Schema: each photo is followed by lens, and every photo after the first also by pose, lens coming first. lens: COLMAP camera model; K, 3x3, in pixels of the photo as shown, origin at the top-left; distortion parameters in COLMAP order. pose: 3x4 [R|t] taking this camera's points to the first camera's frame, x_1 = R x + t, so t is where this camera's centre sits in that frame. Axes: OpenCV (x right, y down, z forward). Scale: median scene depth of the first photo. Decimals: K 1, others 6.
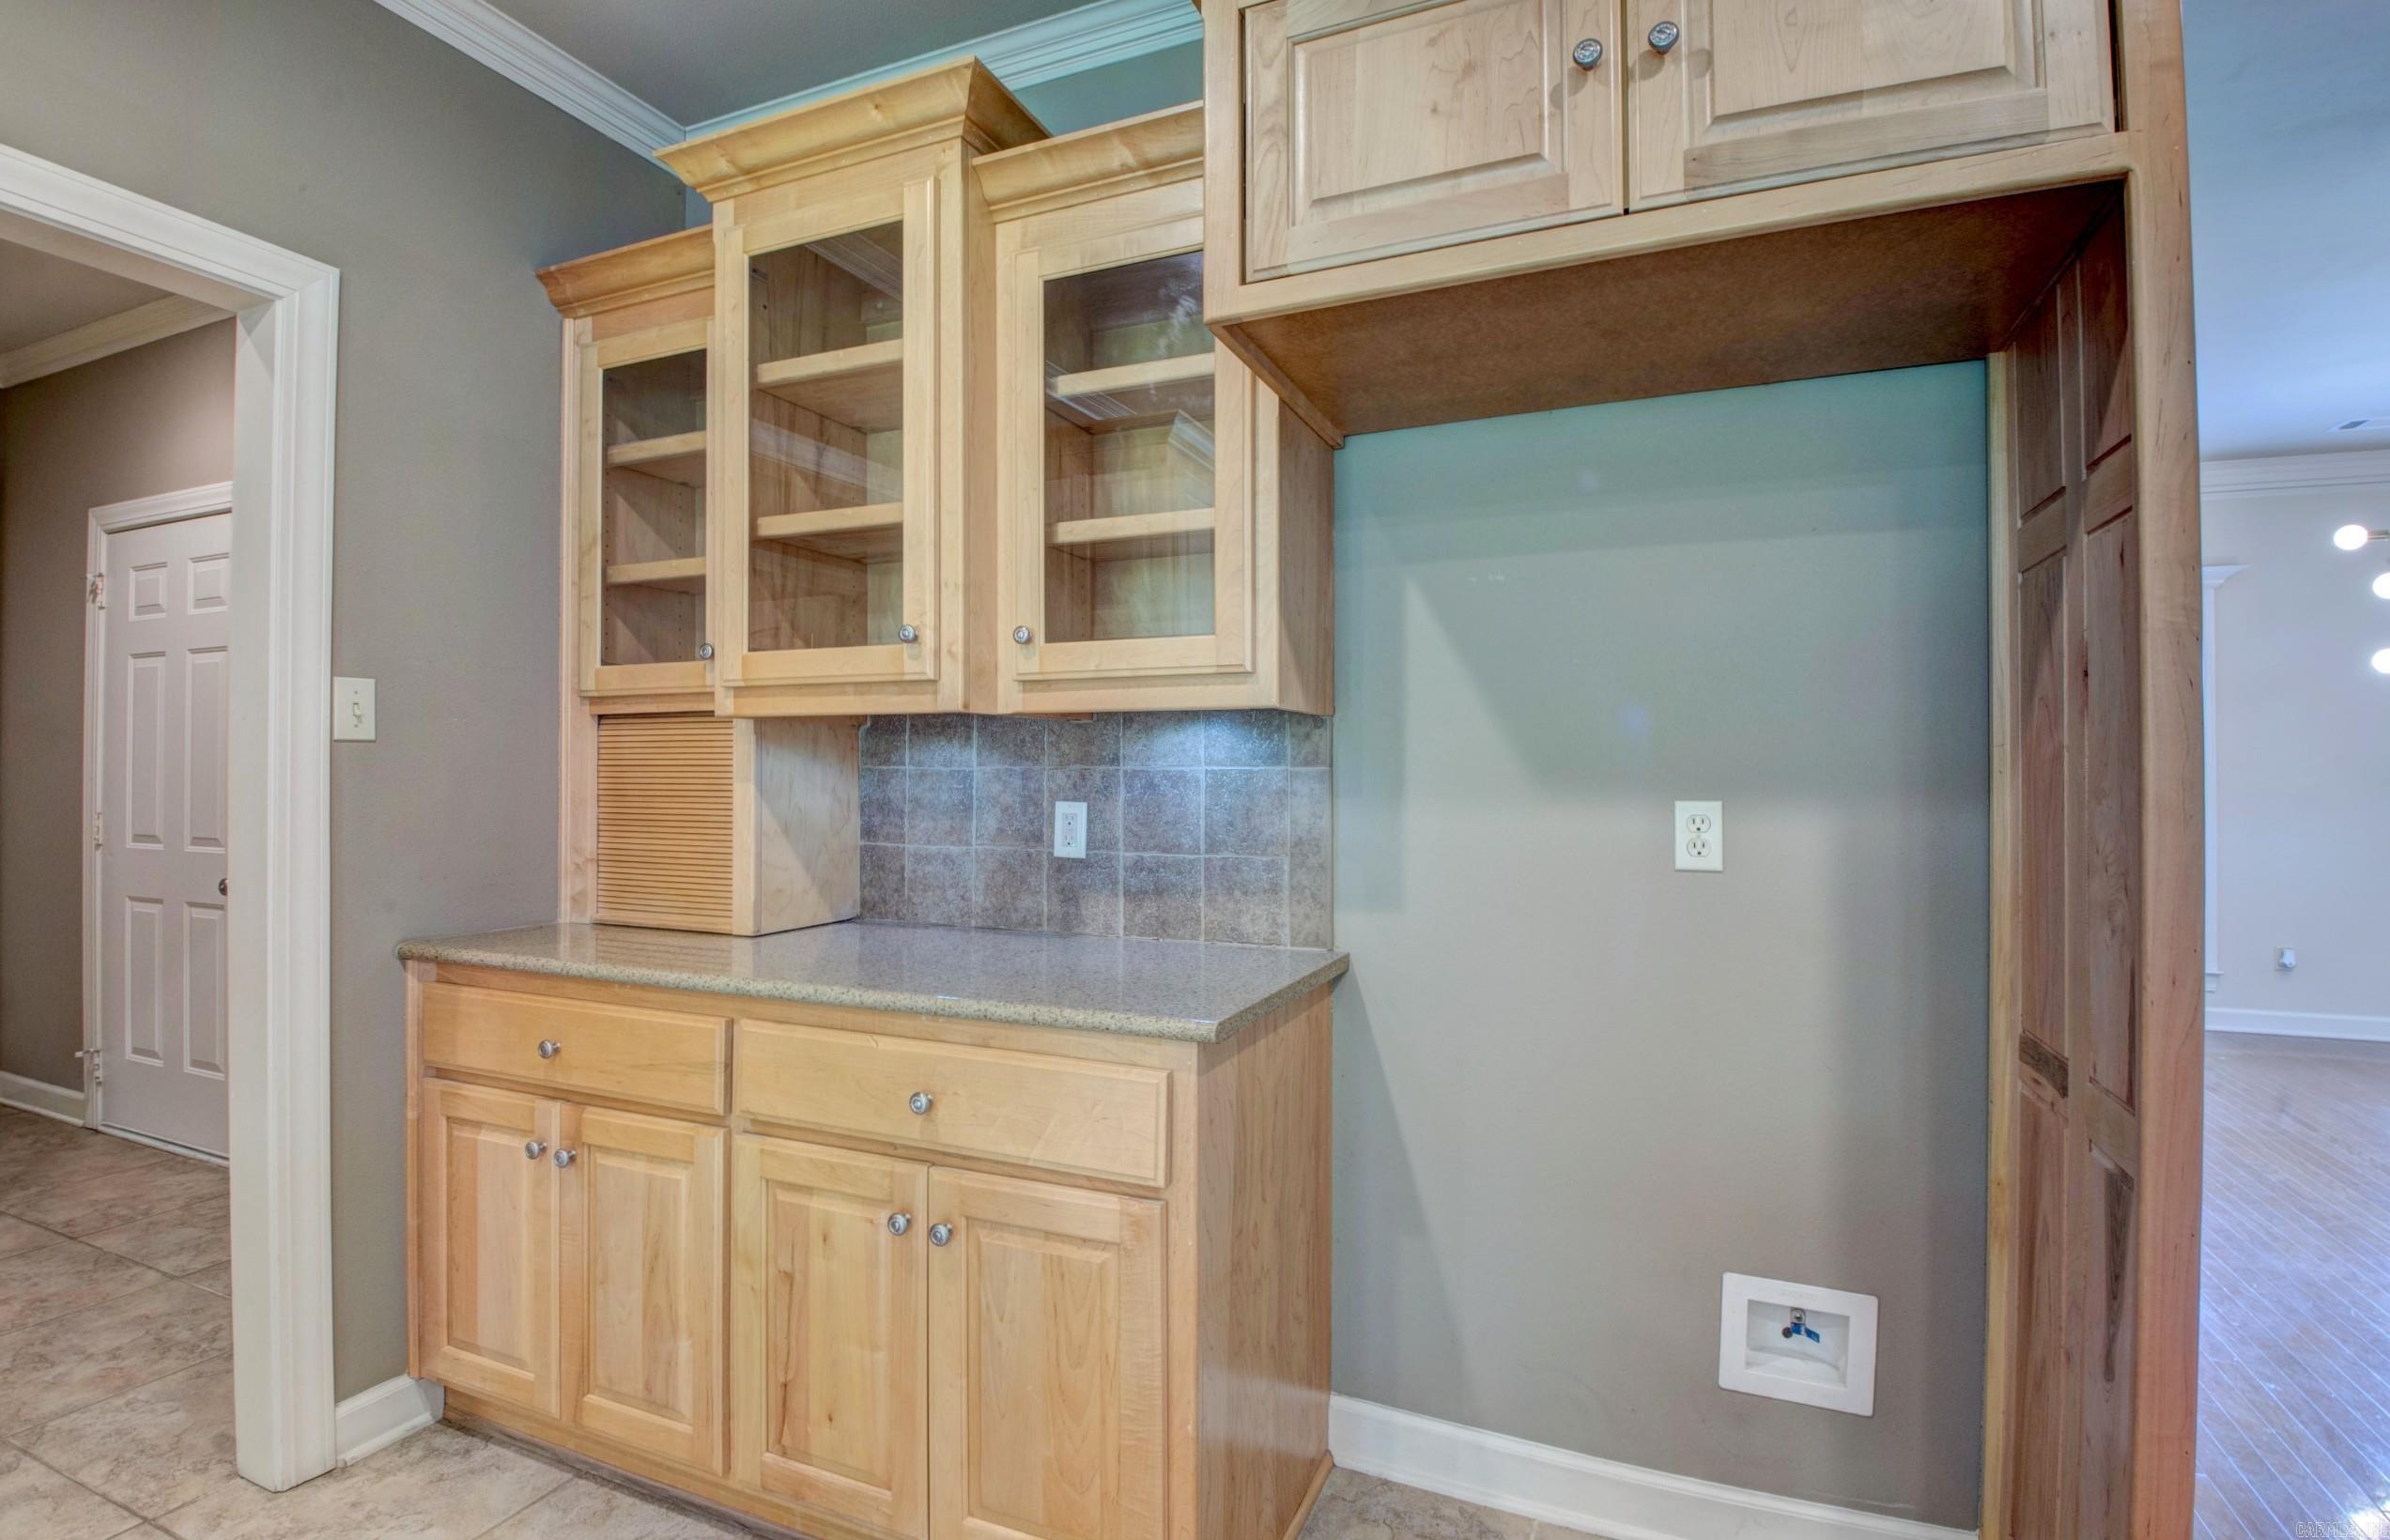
lens RADIAL K [[1113.7, 0, 1191.0], [0, 1113.7, 757.1], [0, 0, 1]] dist [0.020620, -0.034898]
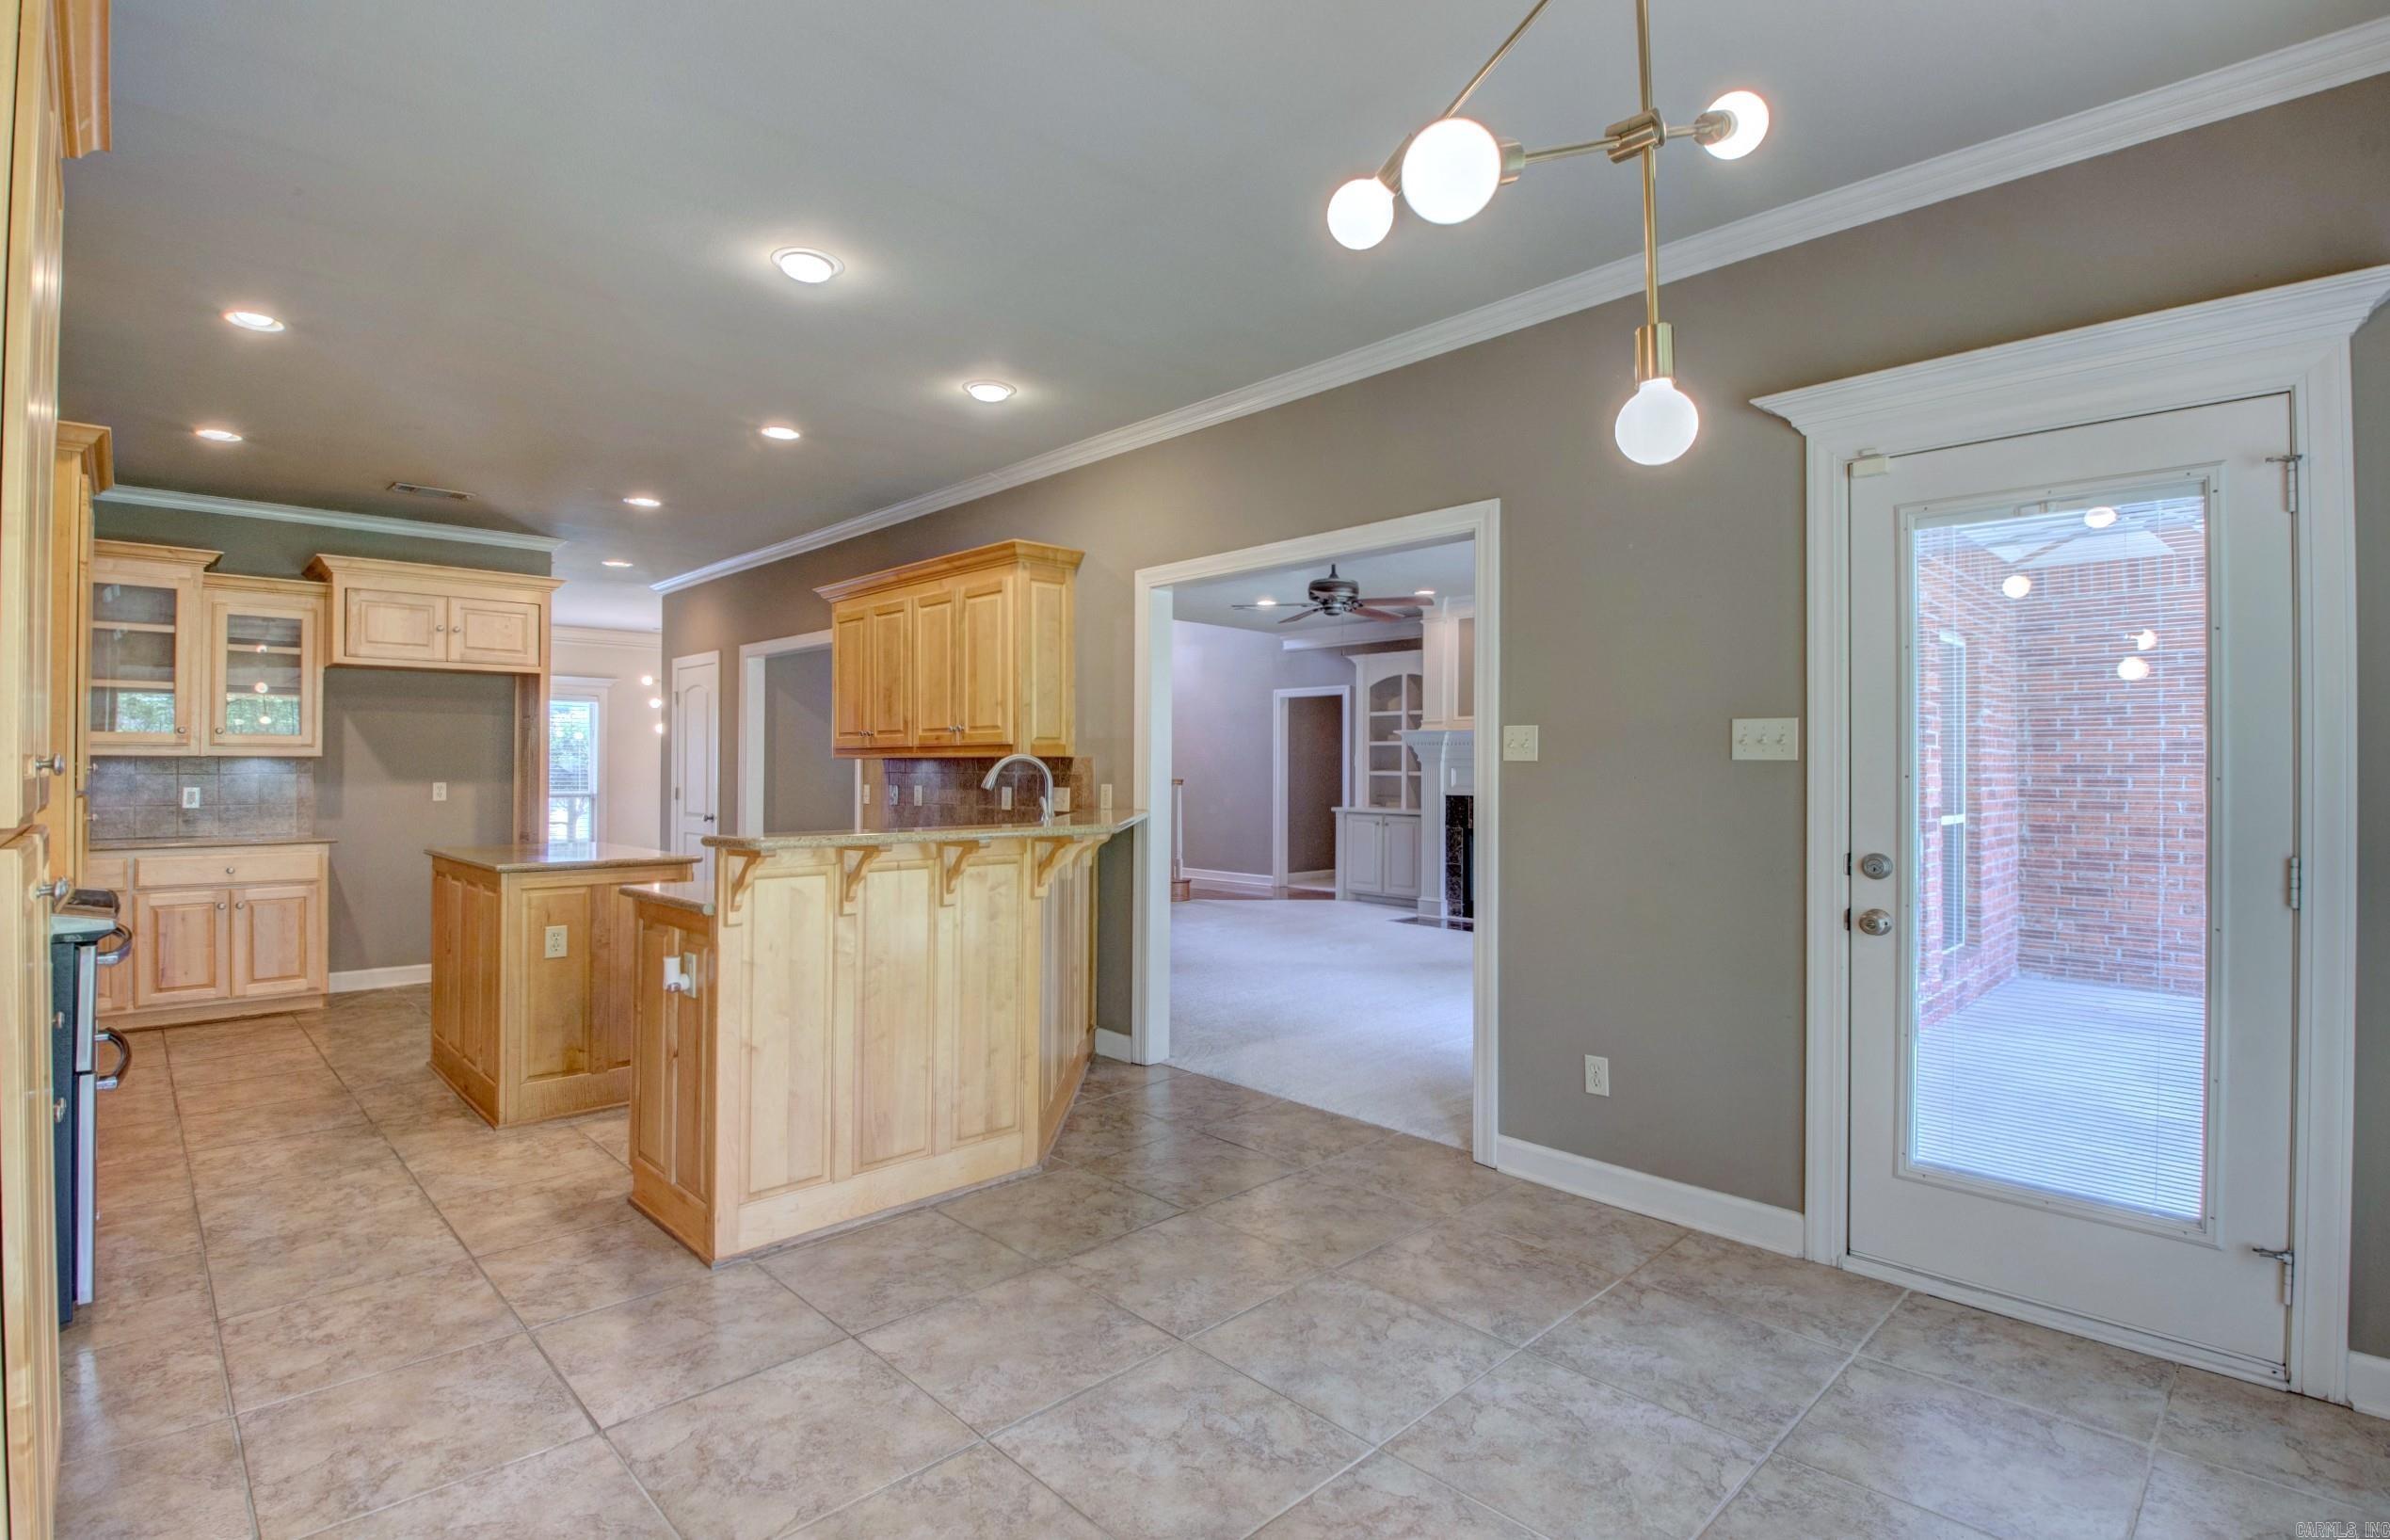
lens RADIAL K [[1113.8, 0, 1191.0], [0, 1113.8, 757.1], [0, 0, 1]] dist [0.020620, -0.034898]
pose [[0.380491, 0.009392, 0.924737, -1.800945], [-0.009443, 0.999936, -0.006270, -0.040482], [-0.924737, -0.006346, 0.380555, -2.417991]]
